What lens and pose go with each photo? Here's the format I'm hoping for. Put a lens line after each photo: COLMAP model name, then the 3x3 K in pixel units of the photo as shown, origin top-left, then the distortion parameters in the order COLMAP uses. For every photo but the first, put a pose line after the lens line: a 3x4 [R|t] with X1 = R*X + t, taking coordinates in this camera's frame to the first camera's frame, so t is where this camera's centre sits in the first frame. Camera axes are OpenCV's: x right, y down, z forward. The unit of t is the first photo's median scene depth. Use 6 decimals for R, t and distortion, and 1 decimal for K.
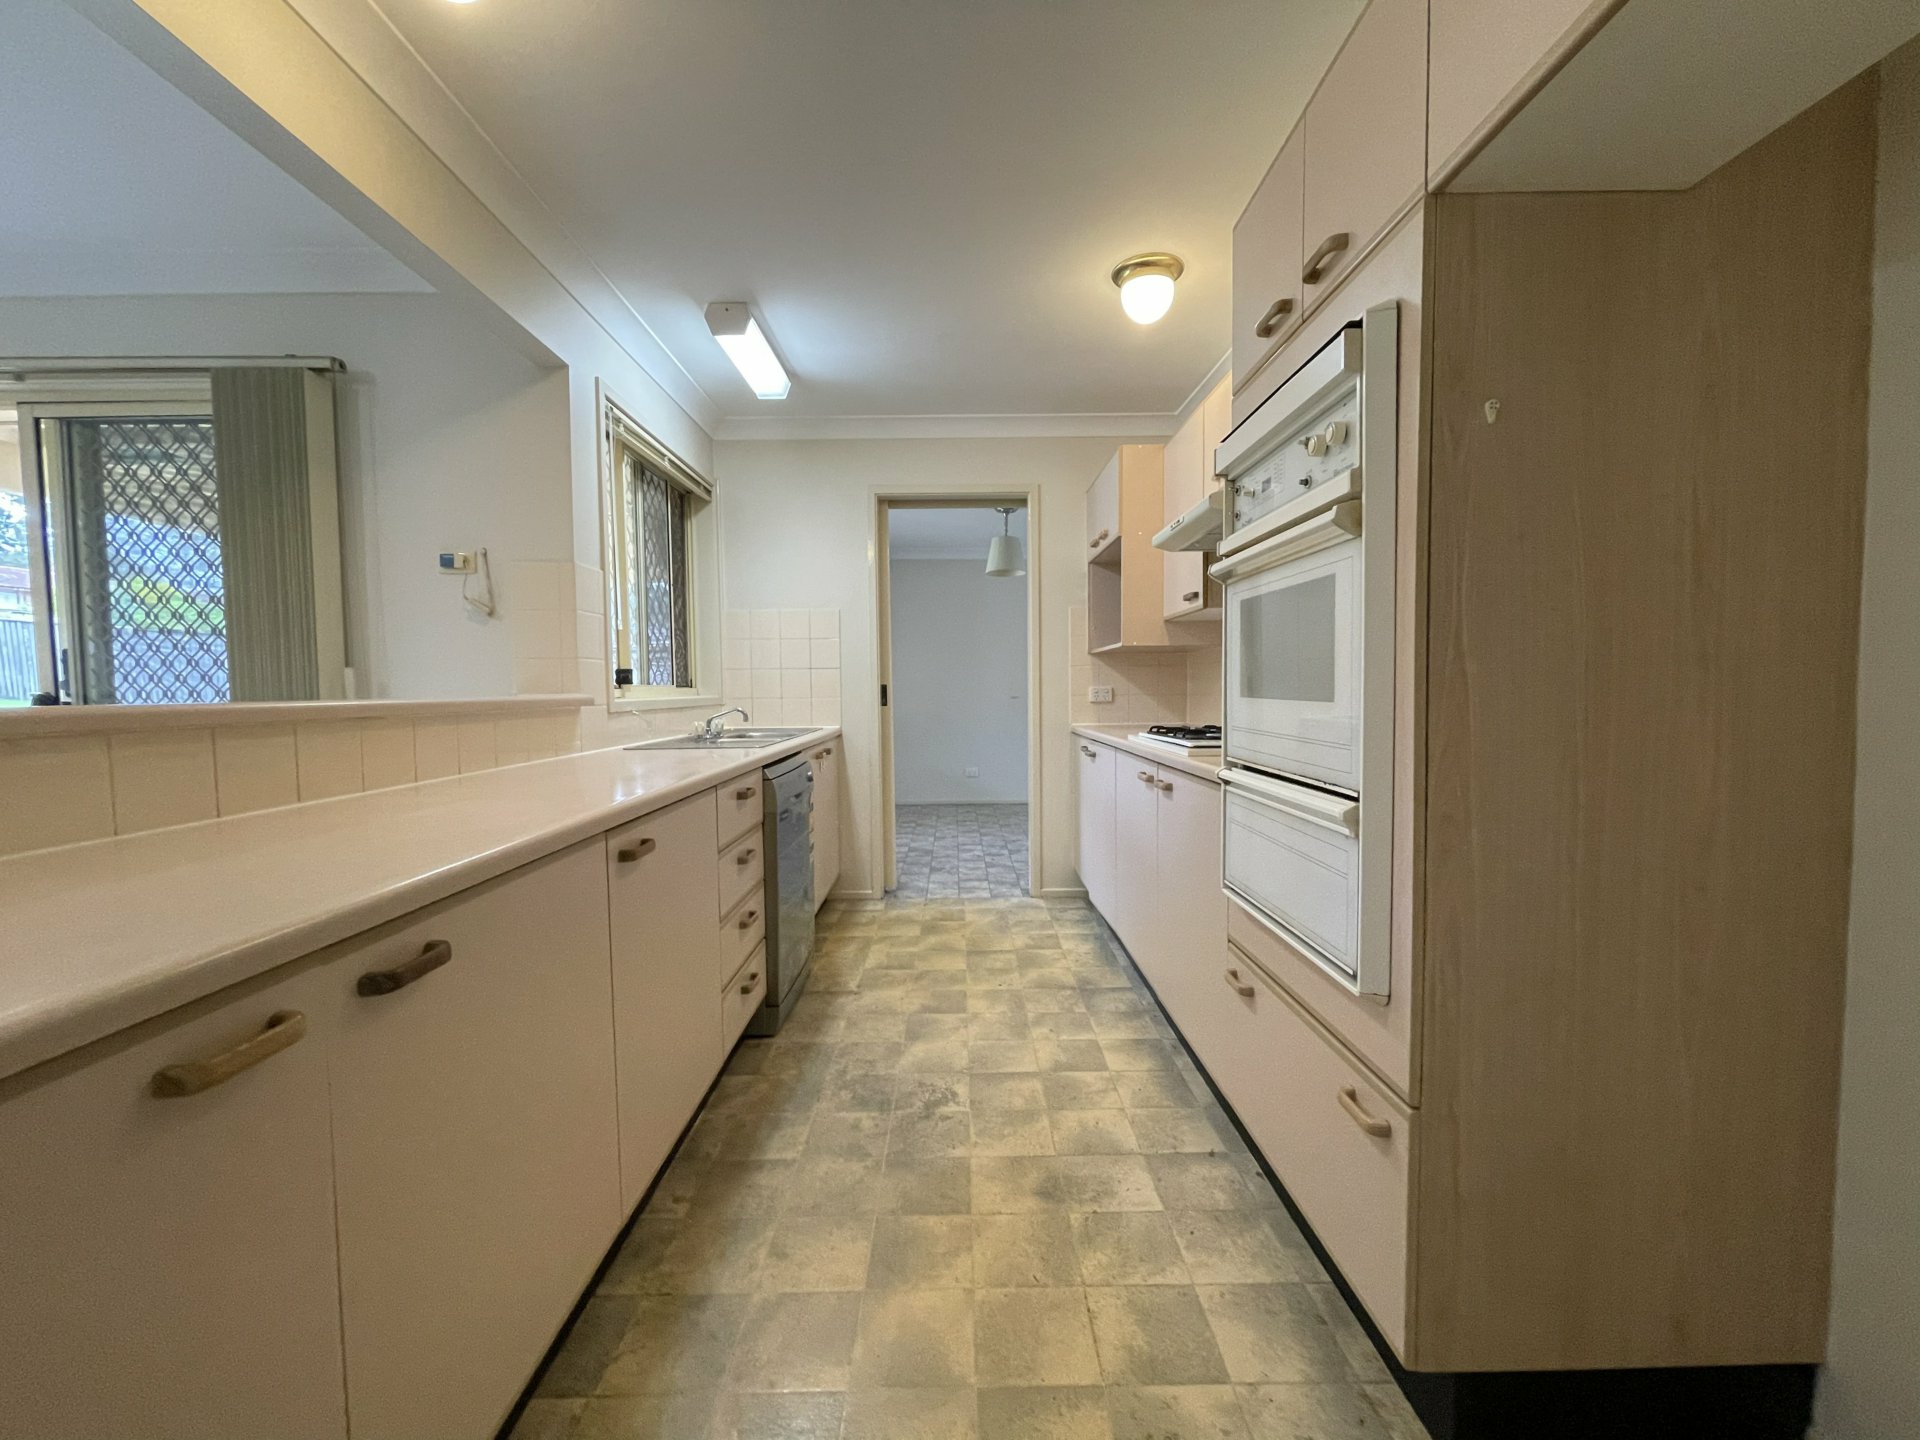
lens RADIAL K [[774.6, 0, 961.7], [0, 774.6, 720.2], [0, 0, 1]] dist [0.003196, -0.000034]
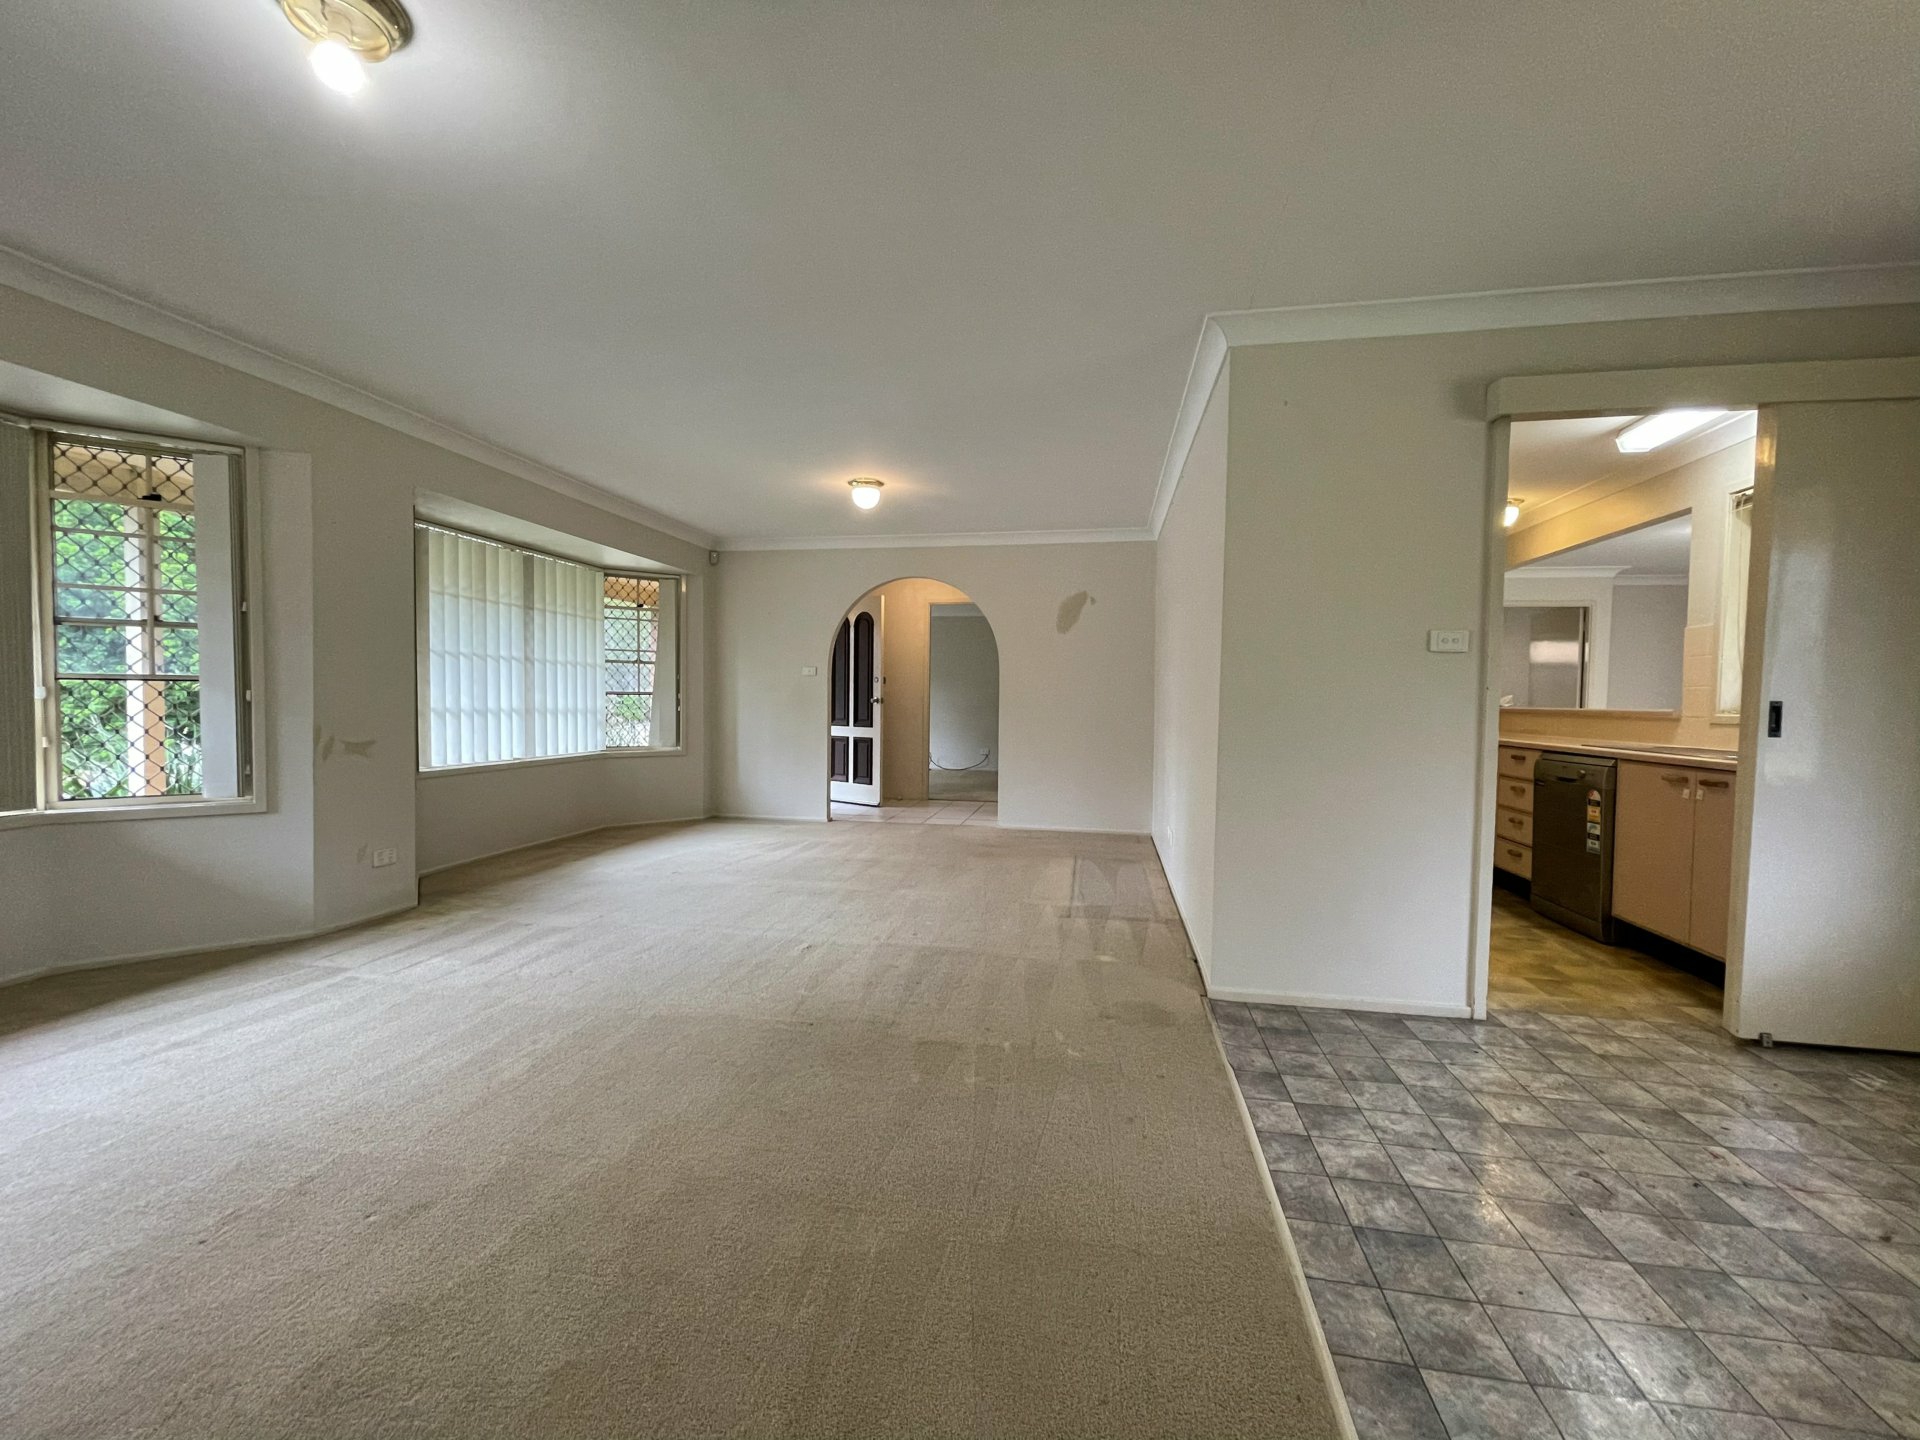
lens RADIAL K [[774.6, 0, 958.5], [0, 774.6, 725.8], [0, 0, 1]] dist [0.003196, -0.000034]
pose [[-0.982784, -0.007390, 0.184612, 0.514658], [0.007802, 0.996649, 0.081429, -0.110270], [-0.184595, 0.081467, -0.979432, 2.131943]]
